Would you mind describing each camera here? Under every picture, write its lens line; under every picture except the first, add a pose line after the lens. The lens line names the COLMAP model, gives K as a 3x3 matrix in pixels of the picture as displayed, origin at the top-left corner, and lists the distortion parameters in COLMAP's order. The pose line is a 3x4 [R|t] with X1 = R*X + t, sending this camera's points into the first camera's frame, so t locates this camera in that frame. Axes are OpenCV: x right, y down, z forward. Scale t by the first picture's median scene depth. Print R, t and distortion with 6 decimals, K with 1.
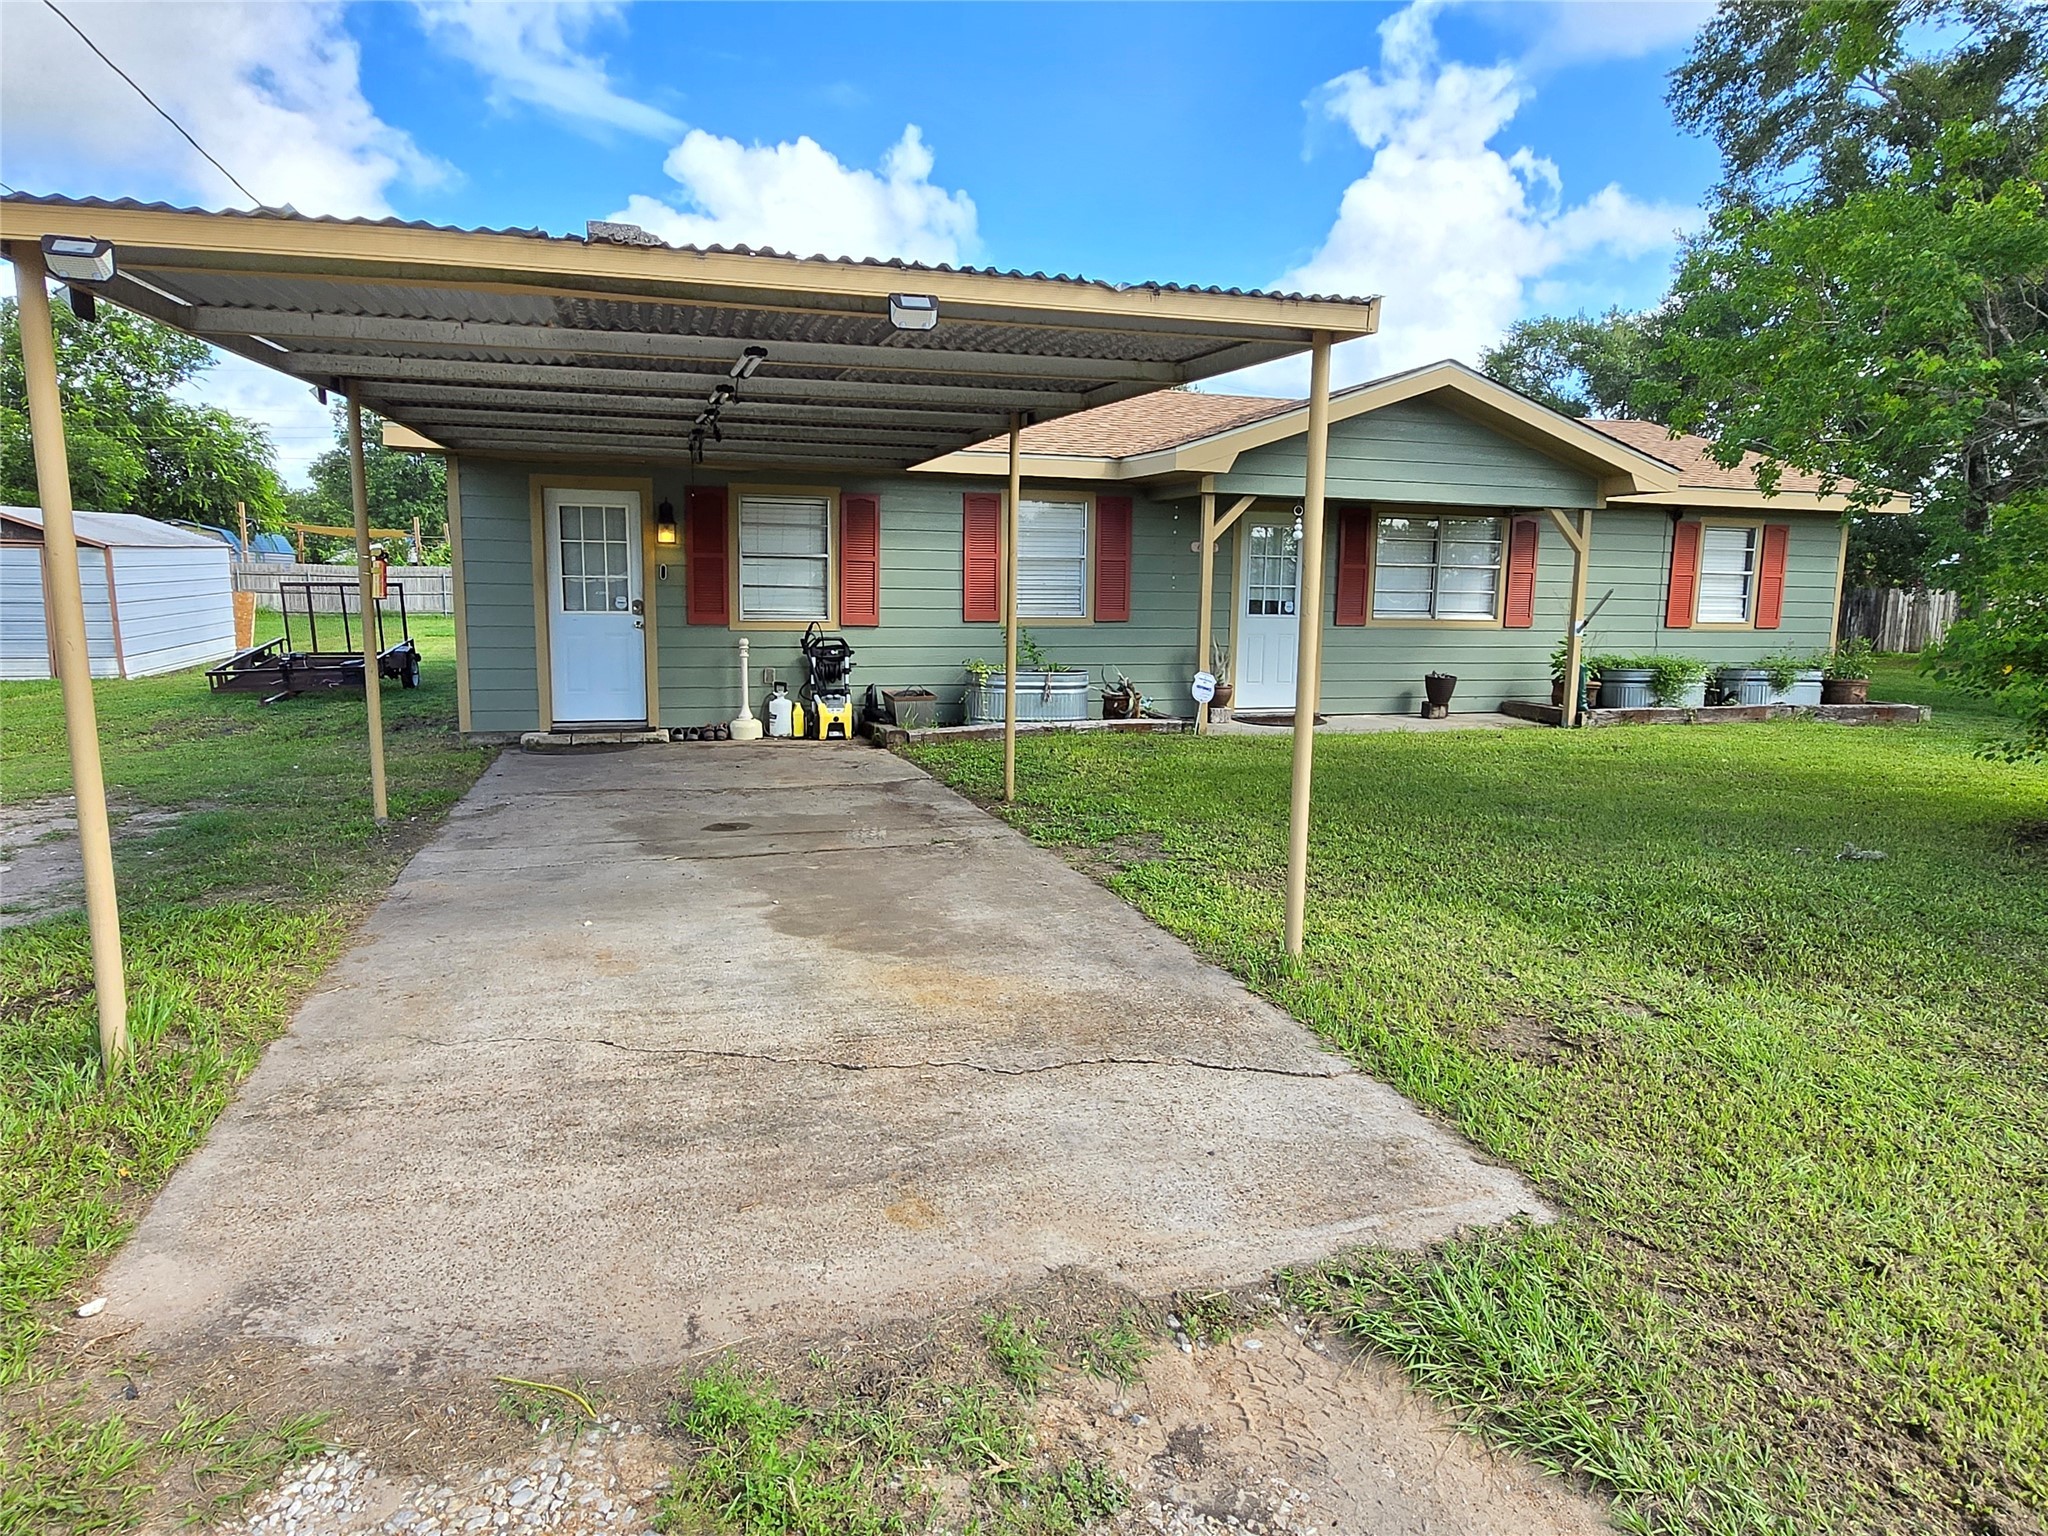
lens RADIAL K [[1213.5, 0, 1015.8], [0, 1213.5, 770.5], [0, 0, 1]] dist [-0.006204, 0.005667]
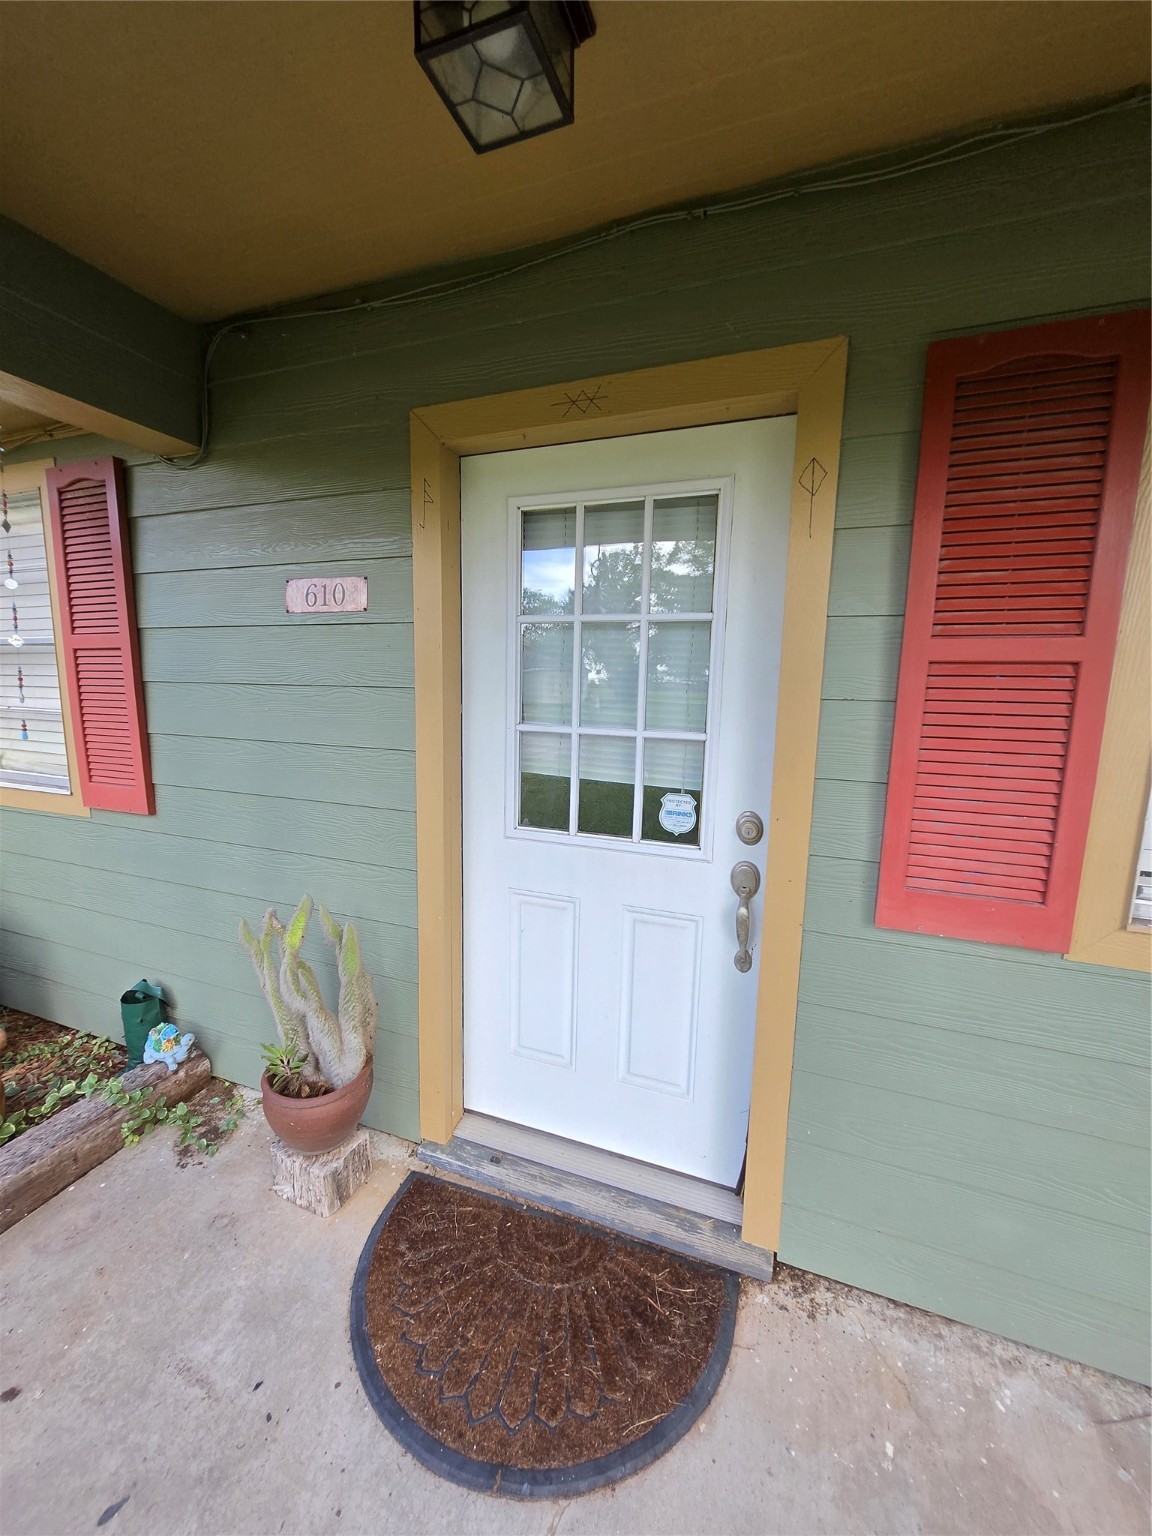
lens RADIAL K [[606.2, 0, 582.0], [0, 606.2, 775.1], [0, 0, 1]] dist [0.001504, 0.001105]
pose [[0.806055, 0.089547, -0.585027, 0.329094], [-0.097514, 0.995072, 0.017954, -0.166632], [0.583752, 0.042576, 0.810815, 1.027651]]
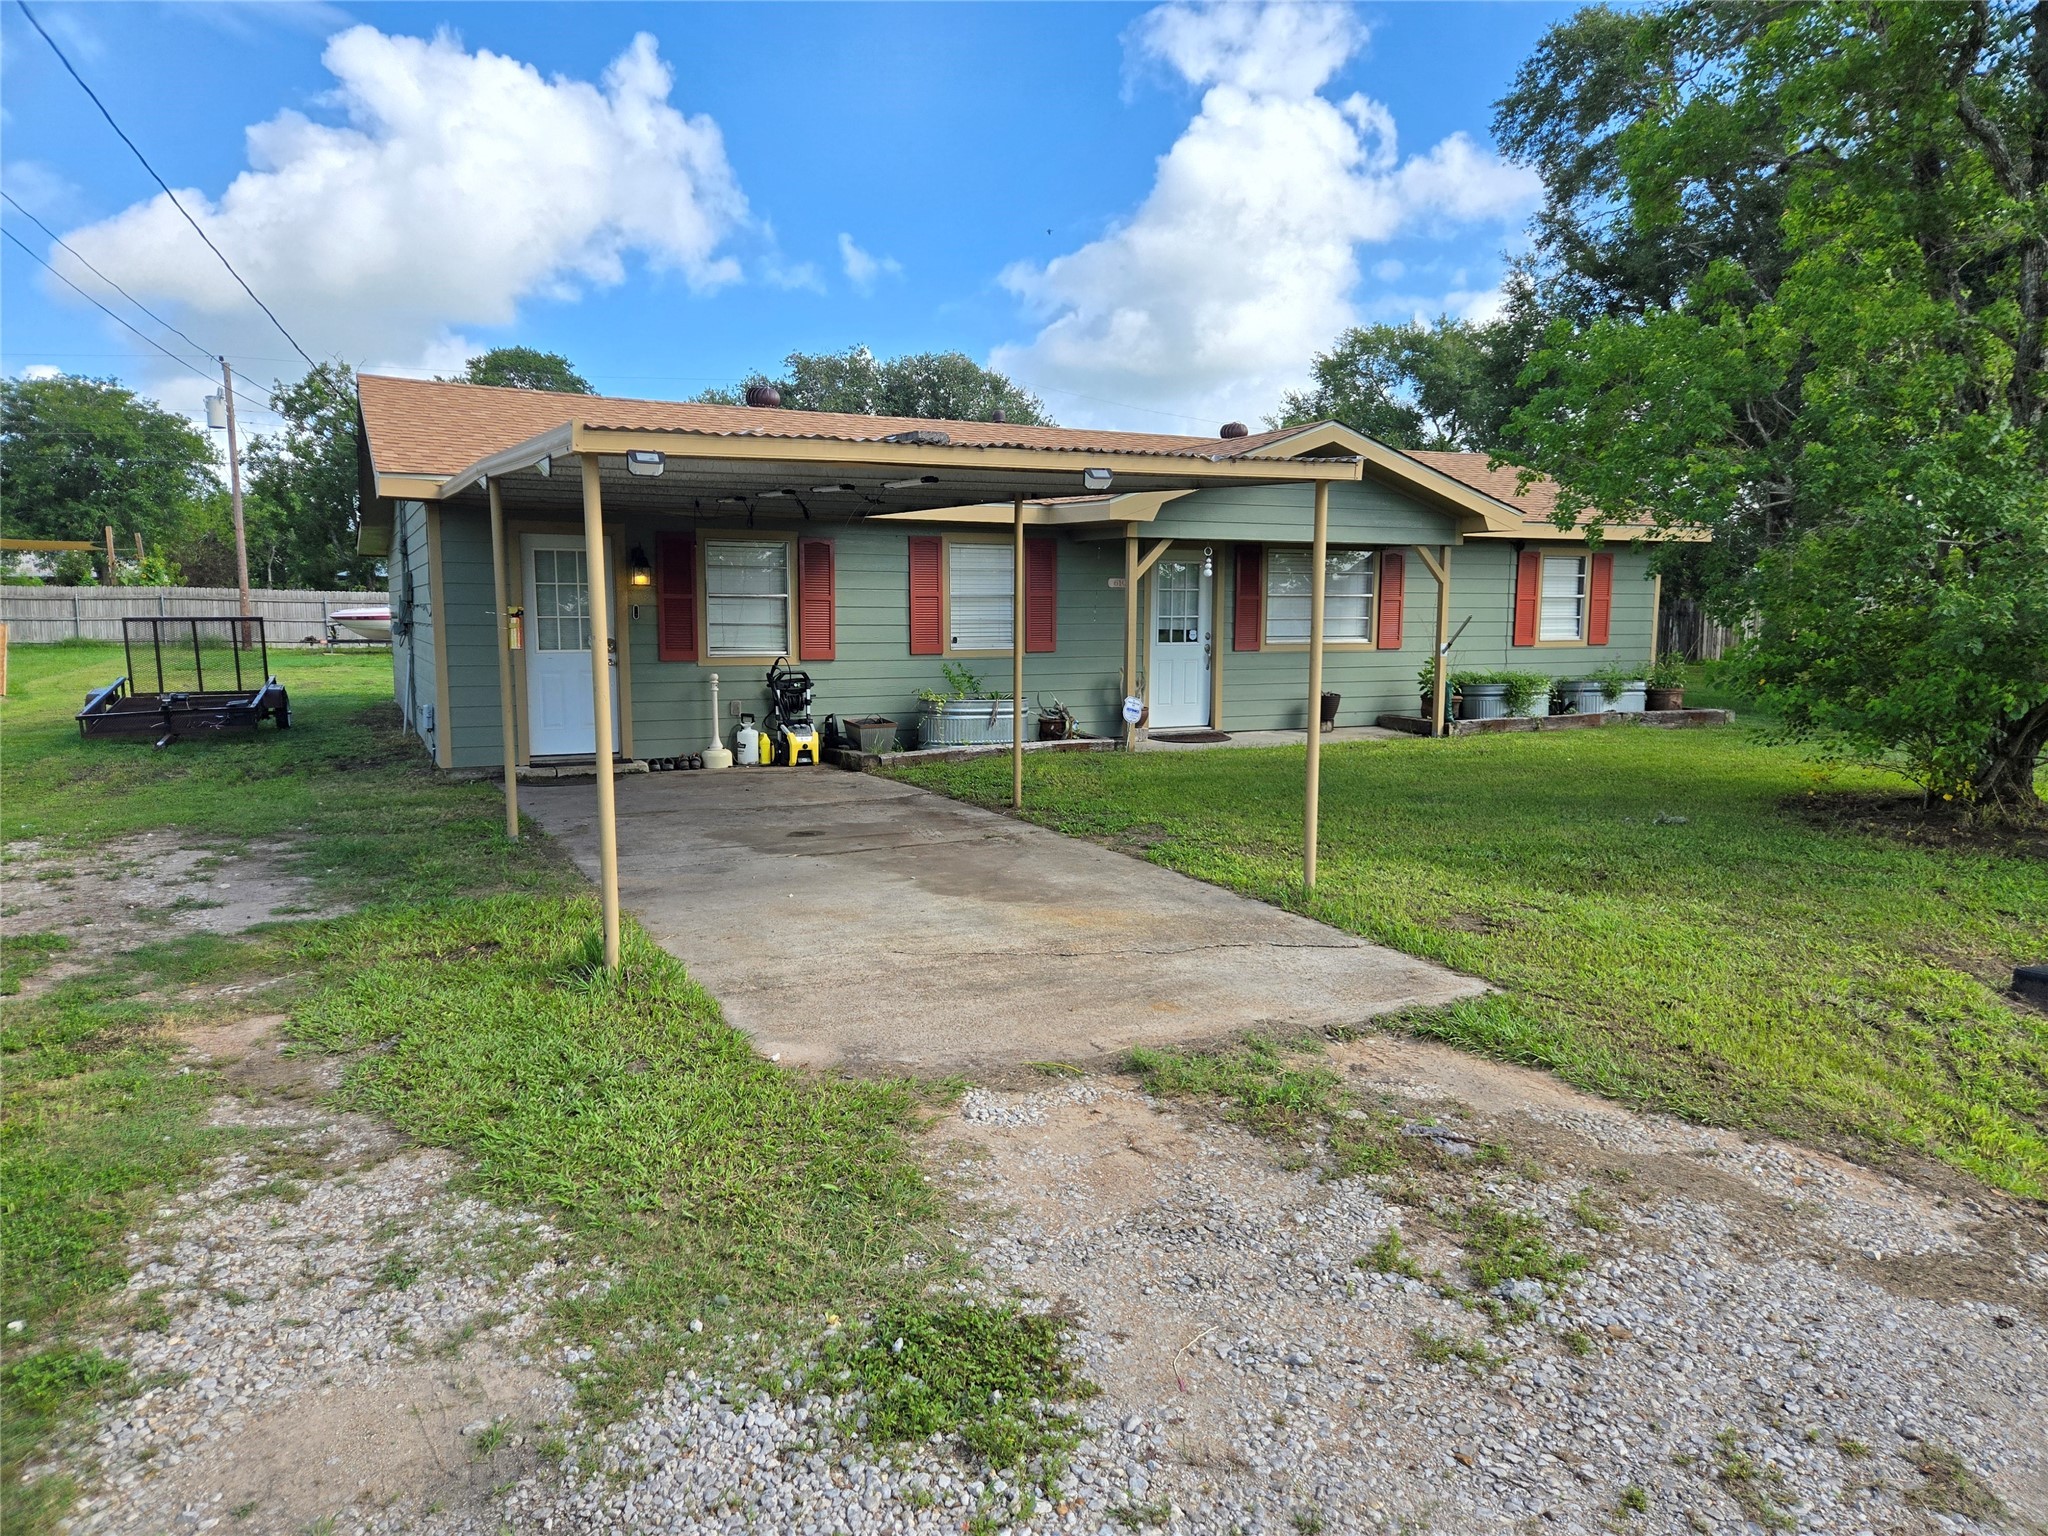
lens RADIAL K [[1362.8, 0, 1026.1], [0, 1362.8, 781.1], [0, 0, 1]] dist [0.050785, -0.004257]
pose [[0.987104, -0.031472, 0.156956, -0.143356], [0.034319, 0.999291, -0.015459, 0.014023], [-0.156358, 0.020646, 0.987485, -0.230856]]
